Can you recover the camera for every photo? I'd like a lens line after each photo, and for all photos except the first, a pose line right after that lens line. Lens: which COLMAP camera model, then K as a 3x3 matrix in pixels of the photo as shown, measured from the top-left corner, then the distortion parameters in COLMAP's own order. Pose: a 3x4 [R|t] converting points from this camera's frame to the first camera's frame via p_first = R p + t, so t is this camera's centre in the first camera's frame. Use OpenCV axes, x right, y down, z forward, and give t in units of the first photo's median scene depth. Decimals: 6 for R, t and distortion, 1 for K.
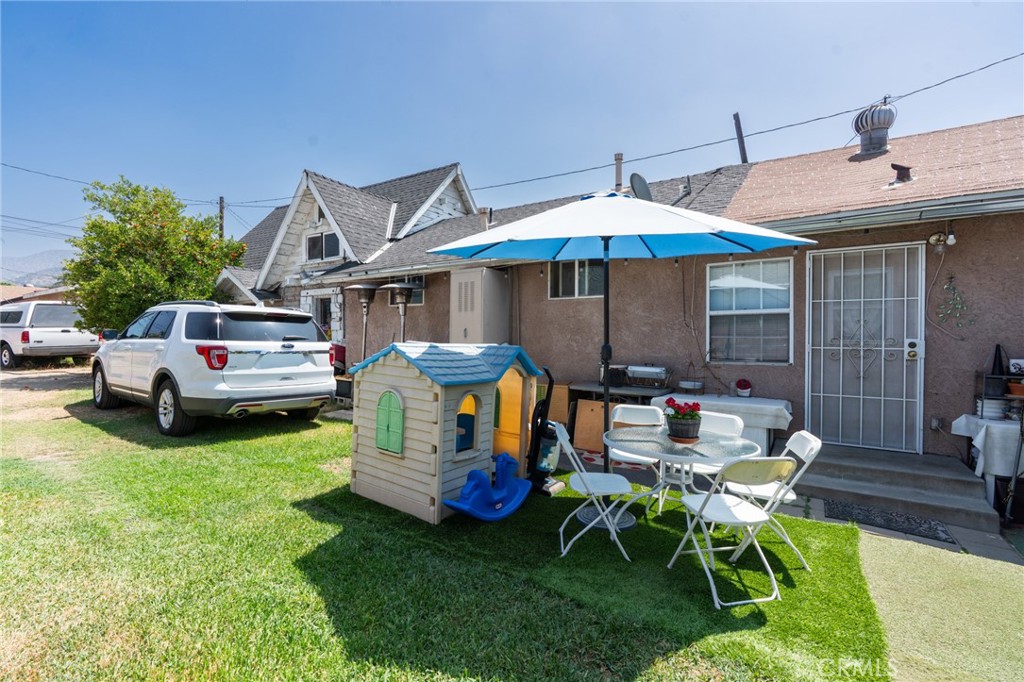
lens RADIAL K [[466.7, 0, 512.0], [0, 466.7, 341.4], [0, 0, 1]] dist [-0.013092, 0.006216]
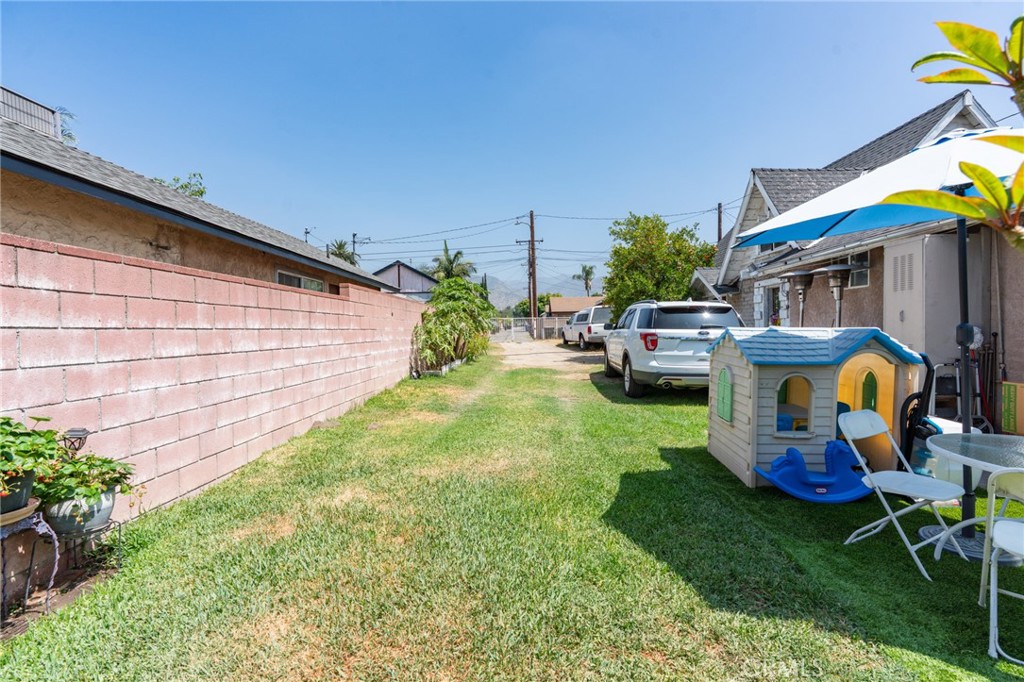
lens RADIAL K [[466.7, 0, 510.6], [0, 466.7, 339.0], [0, 0, 1]] dist [-0.013092, 0.006216]
pose [[0.512550, 0.002512, -0.858654, 0.258980], [0.008291, 0.999935, 0.007874, 0.010342], [0.858617, -0.011155, 0.512495, -0.035062]]
